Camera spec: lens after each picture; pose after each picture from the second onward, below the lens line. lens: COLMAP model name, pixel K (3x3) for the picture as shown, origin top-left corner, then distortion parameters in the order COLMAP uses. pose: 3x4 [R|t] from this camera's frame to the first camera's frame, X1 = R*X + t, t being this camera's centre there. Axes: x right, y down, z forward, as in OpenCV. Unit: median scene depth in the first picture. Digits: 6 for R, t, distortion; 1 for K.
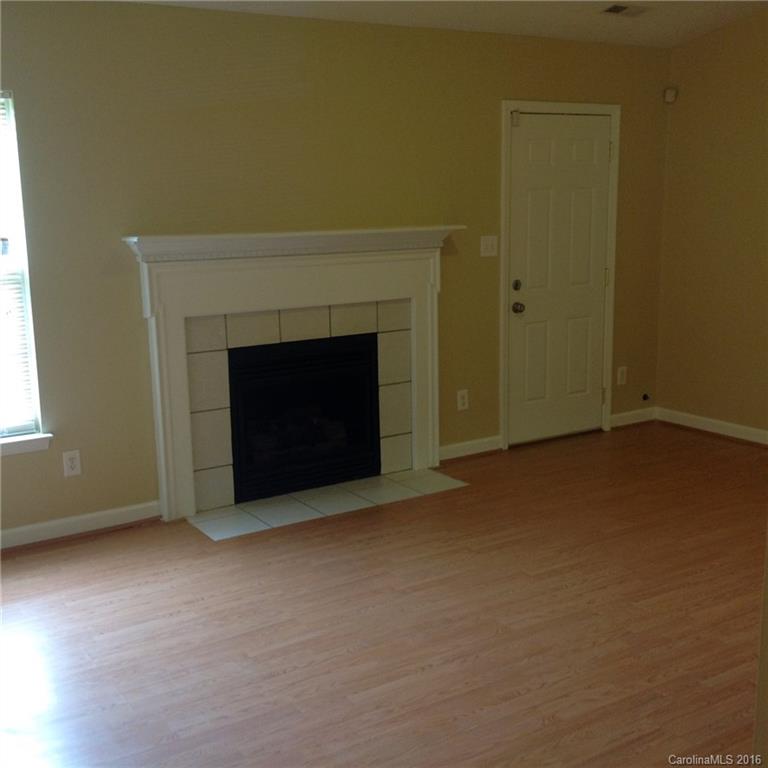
lens RADIAL K [[959.8, 0, 380.3], [0, 959.8, 388.4], [0, 0, 1]] dist [0.201390, -0.580181]
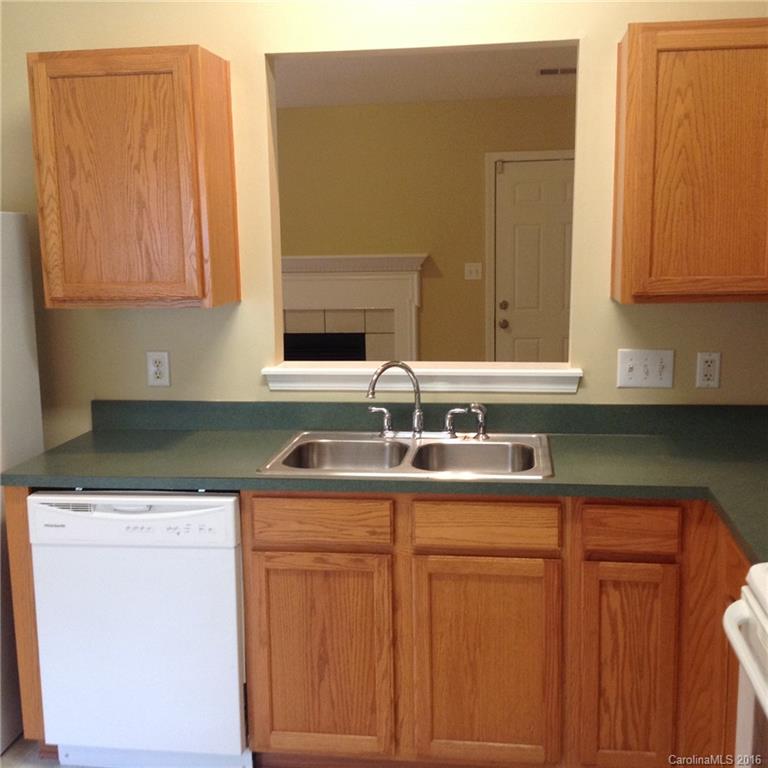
lens RADIAL K [[959.8, 0, 380.3], [0, 959.8, 388.4], [0, 0, 1]] dist [0.201390, -0.580181]
pose [[0.751889, 0.112159, -0.649680, 0.861485], [-0.122541, 0.992027, 0.029441, -0.023409], [0.647802, 0.057476, 0.759637, 0.011156]]
